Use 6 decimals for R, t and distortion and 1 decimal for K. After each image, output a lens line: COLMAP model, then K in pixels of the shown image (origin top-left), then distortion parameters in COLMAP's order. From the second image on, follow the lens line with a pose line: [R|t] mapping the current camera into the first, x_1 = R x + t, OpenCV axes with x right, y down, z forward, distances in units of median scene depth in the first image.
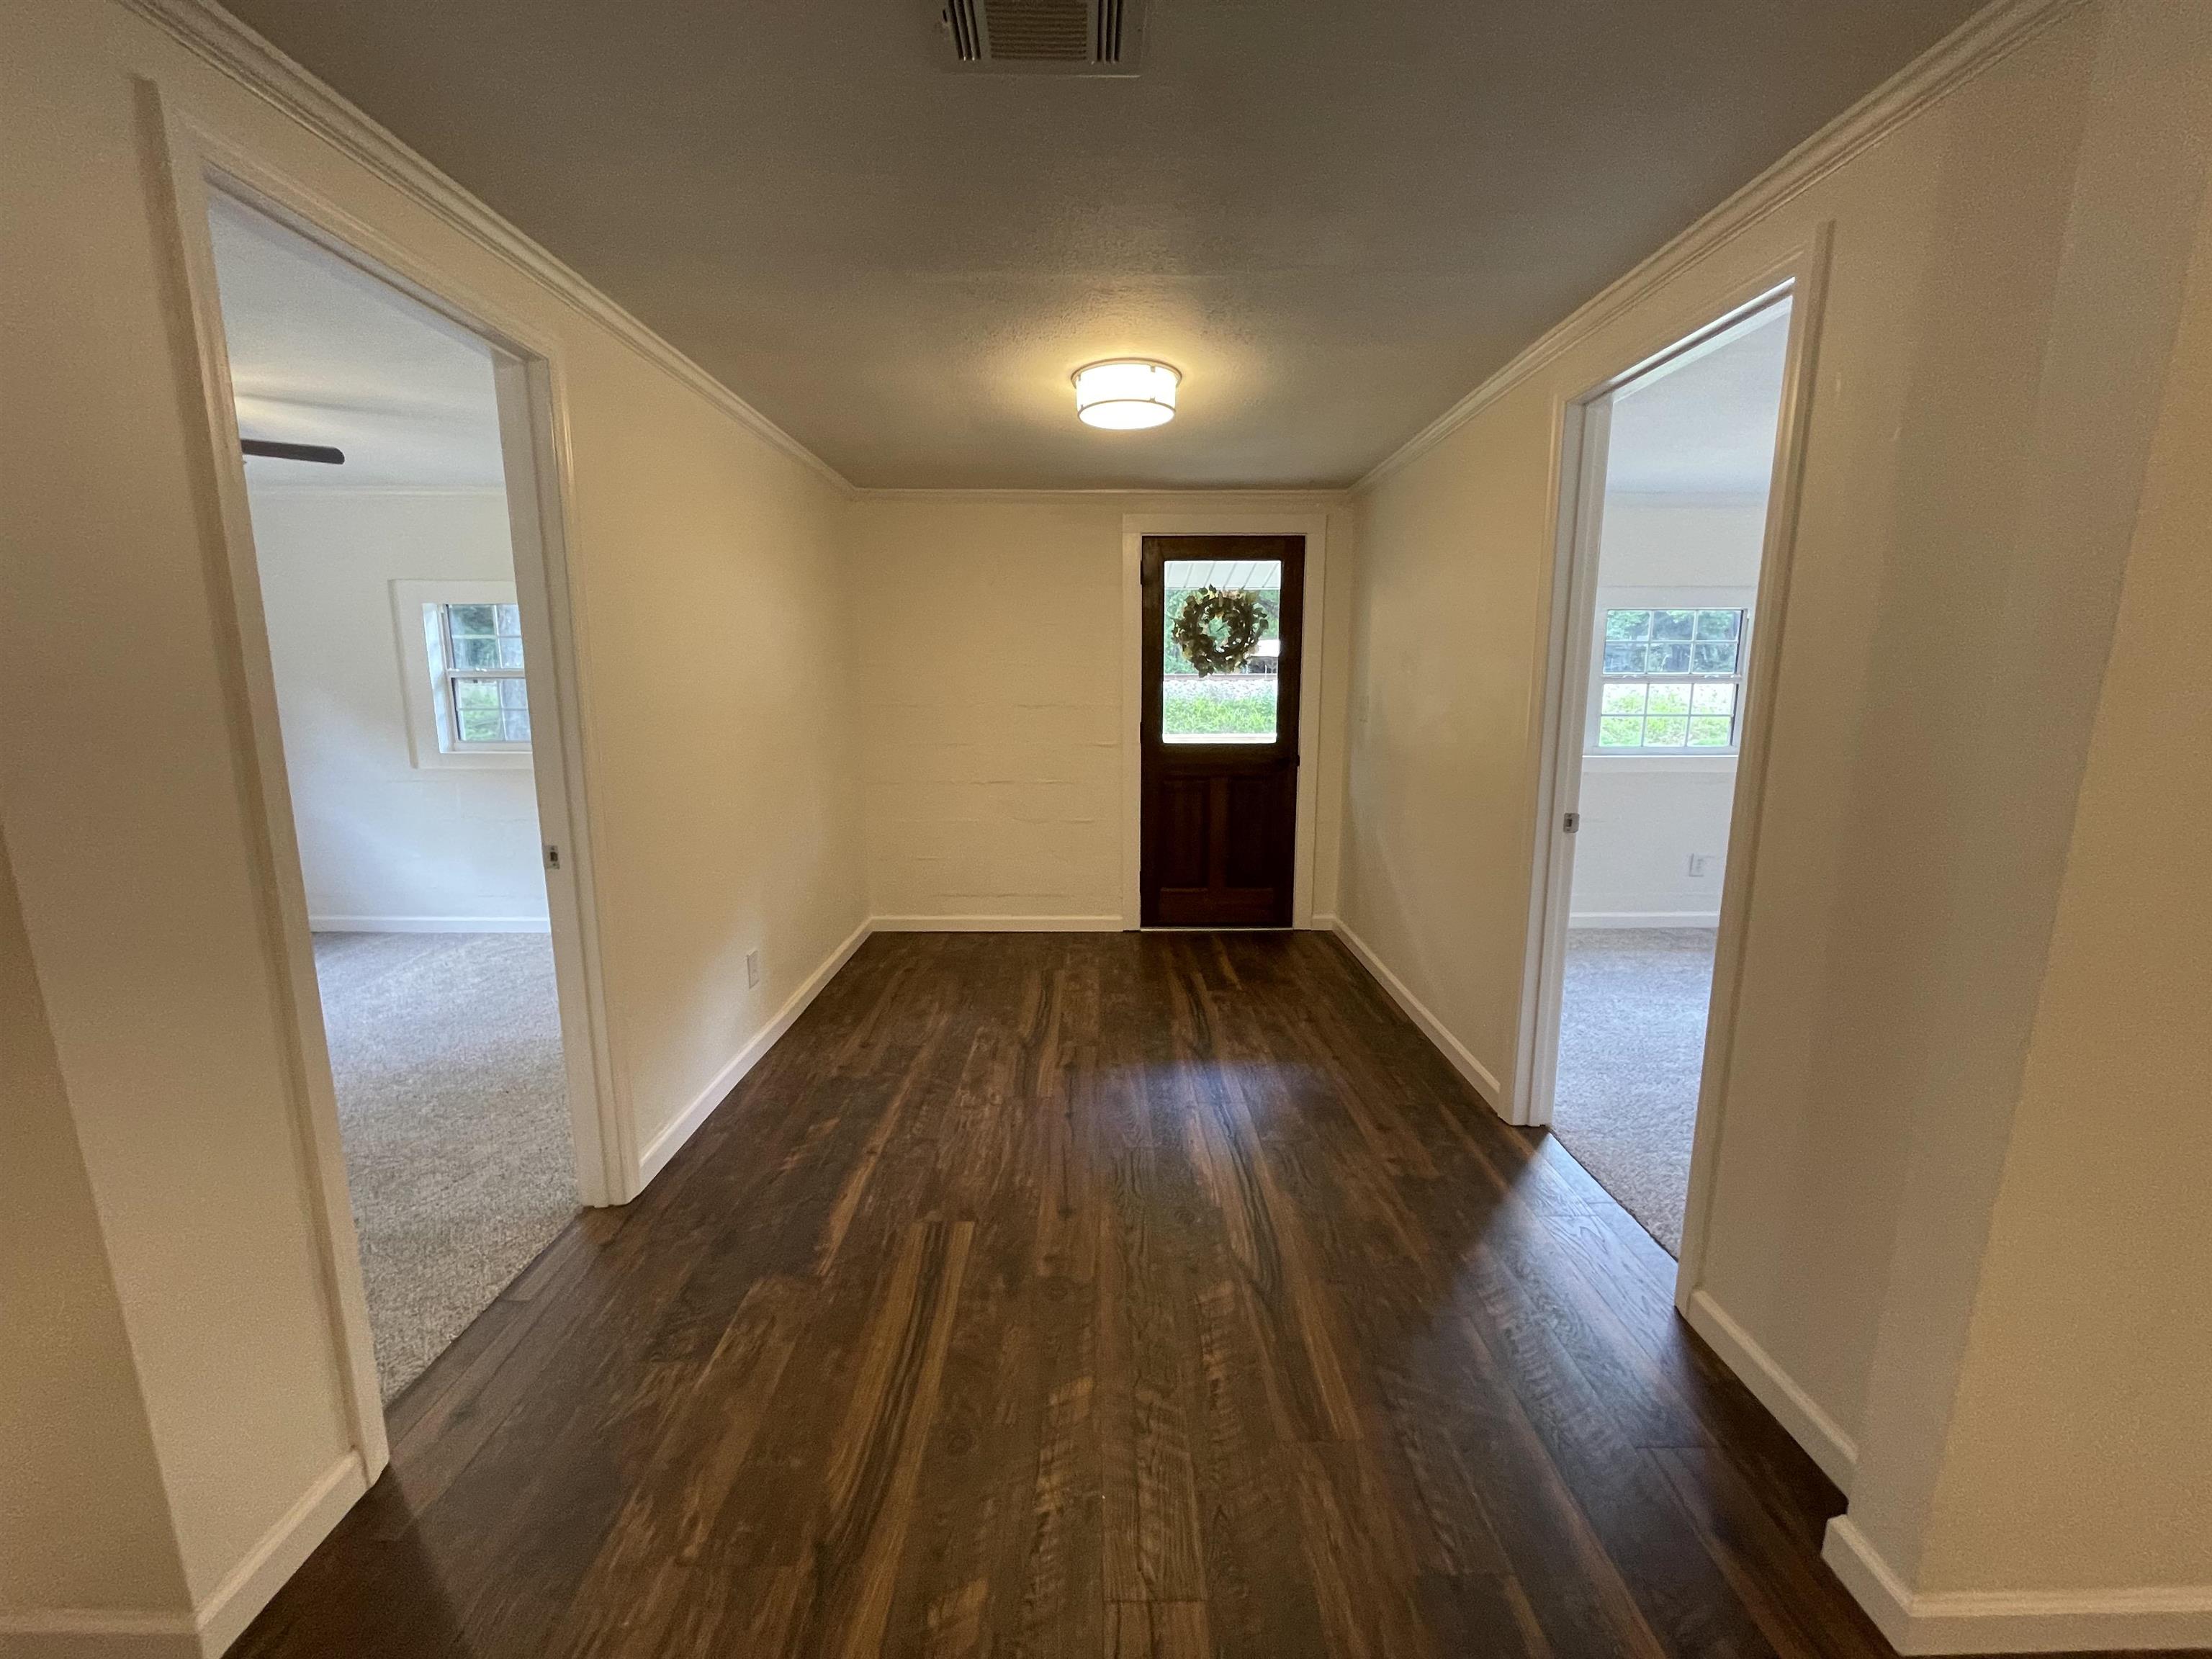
lens RADIAL K [[892.8, 0, 1106.0], [0, 892.8, 829.5], [0, 0, 1]] dist [-0.003692, -0.000056]
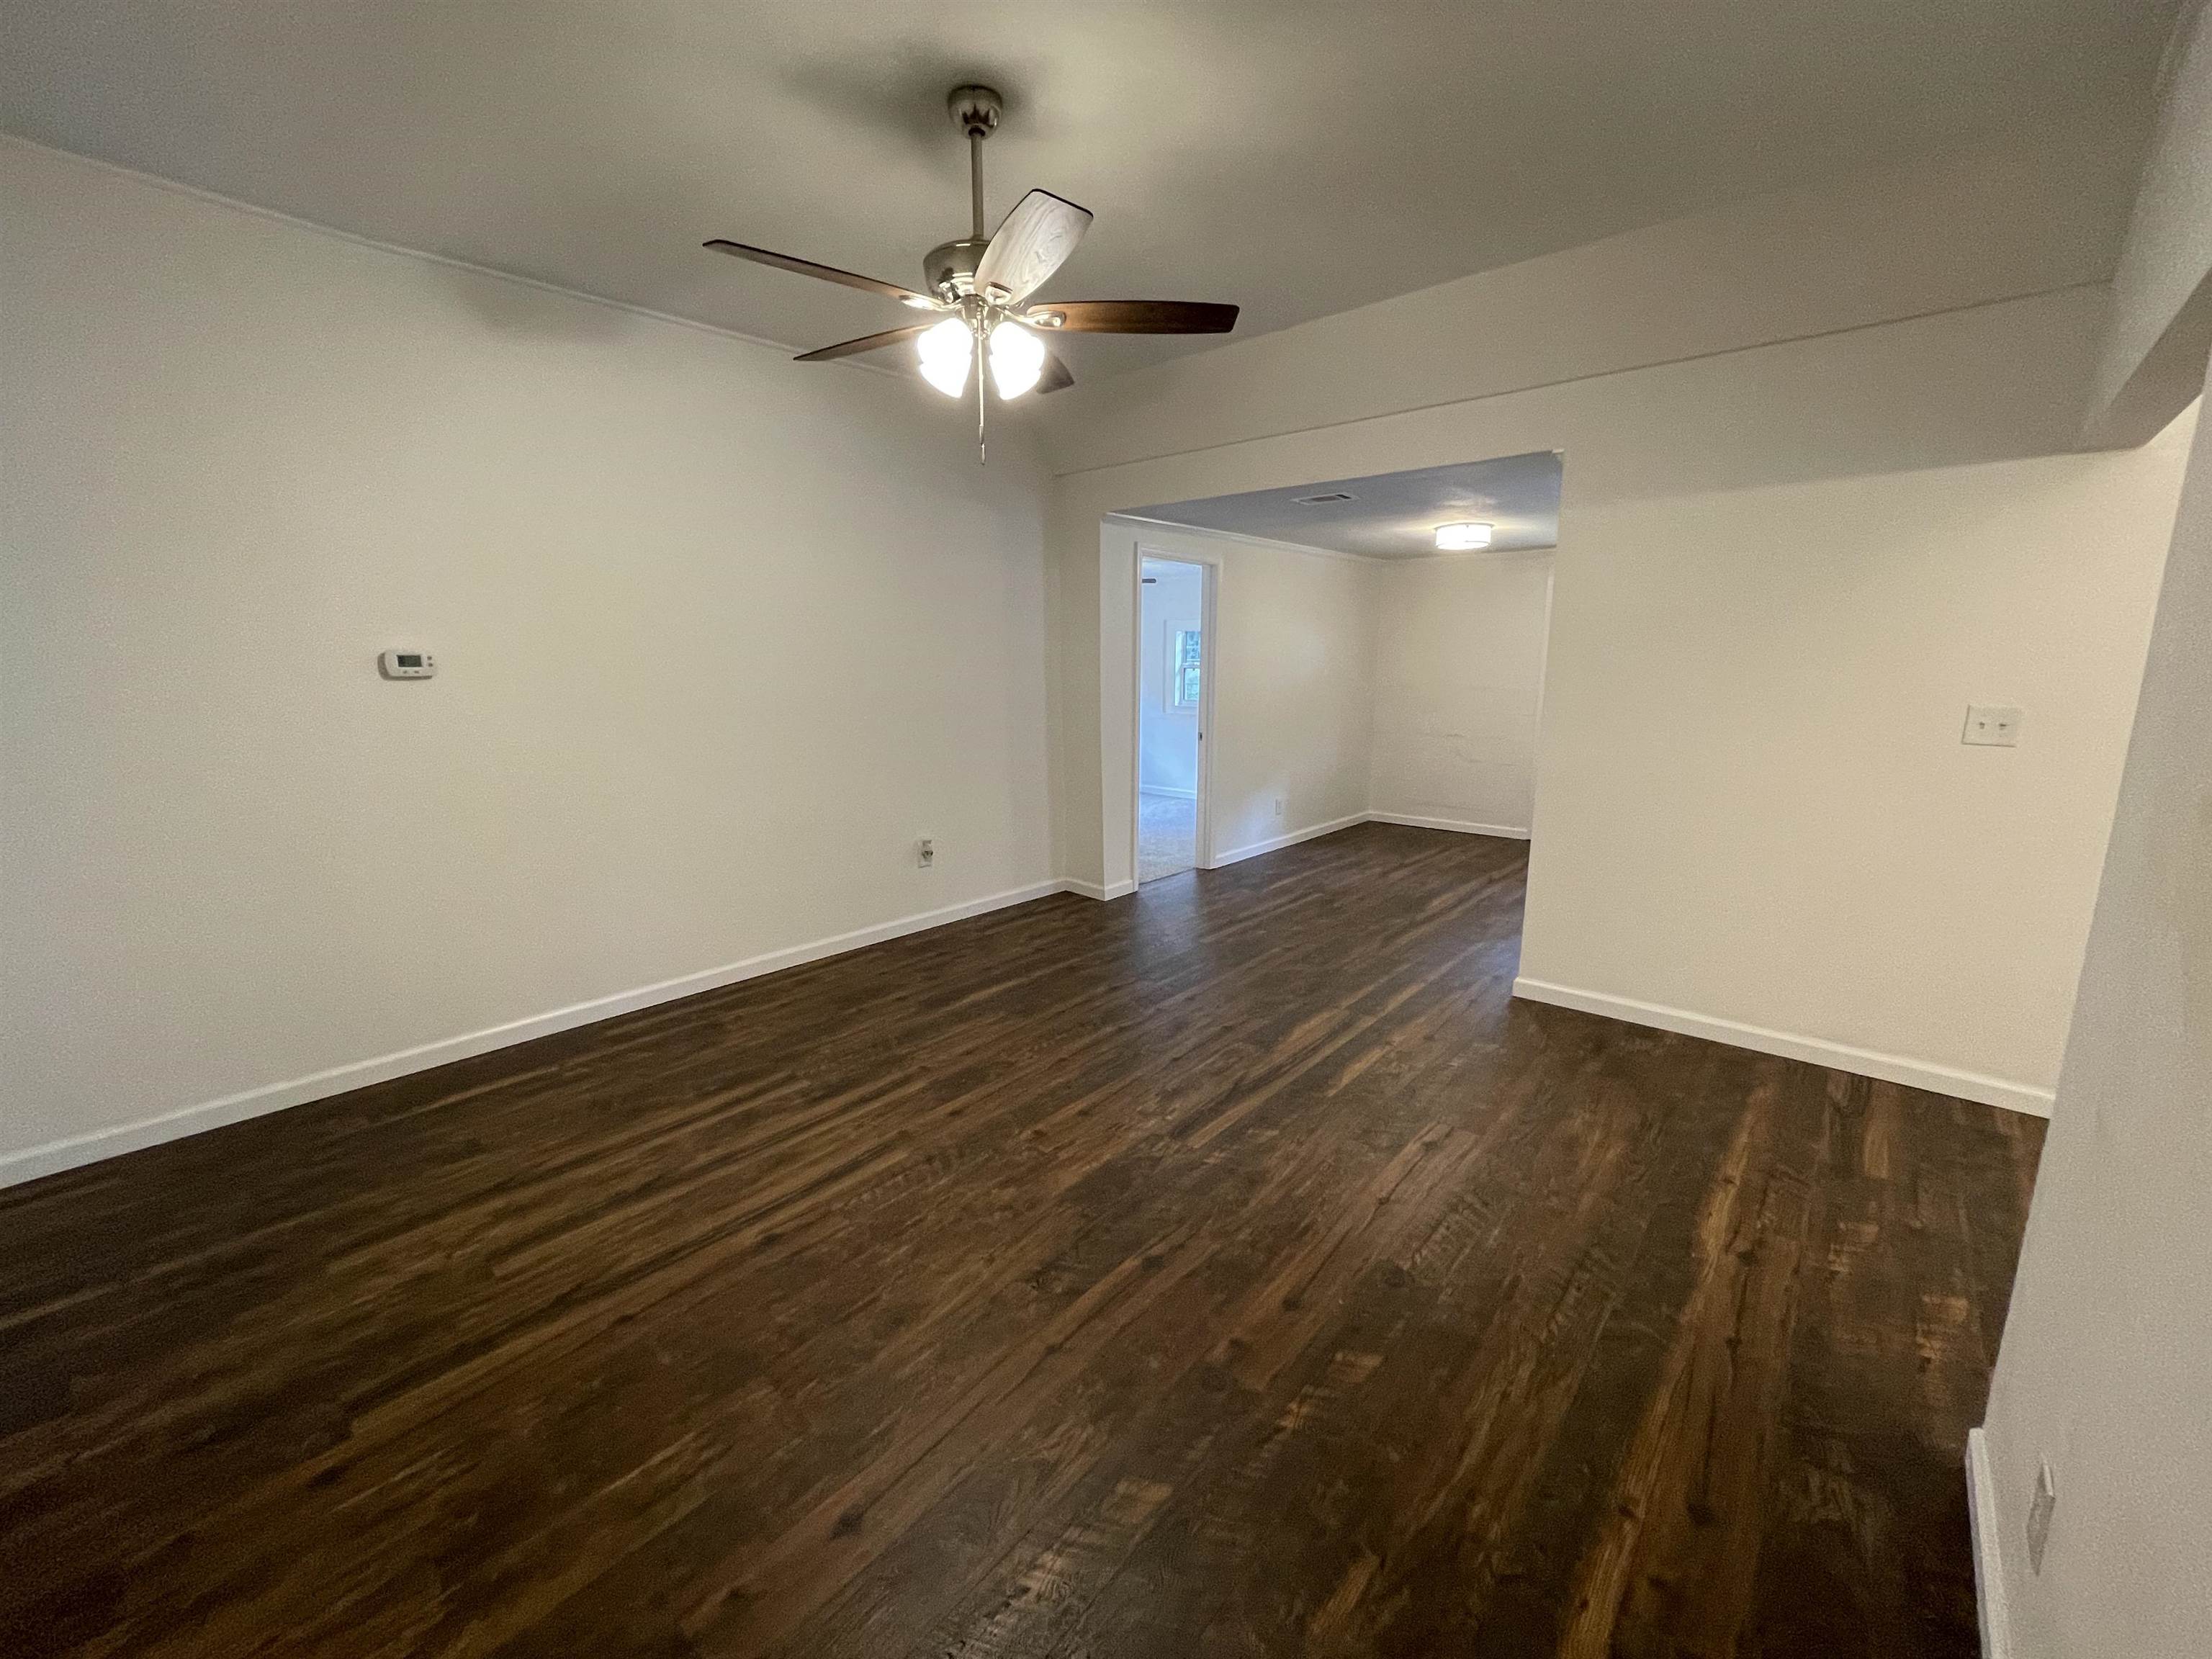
lens RADIAL K [[892.8, 0, 1106.0], [0, 892.8, 829.5], [0, 0, 1]] dist [-0.003692, -0.000056]
pose [[0.749510, 0.124299, -0.650219, 0.660868], [-0.110230, 0.991935, 0.062561, 0.114285], [0.652752, 0.024784, 0.757167, -0.854039]]
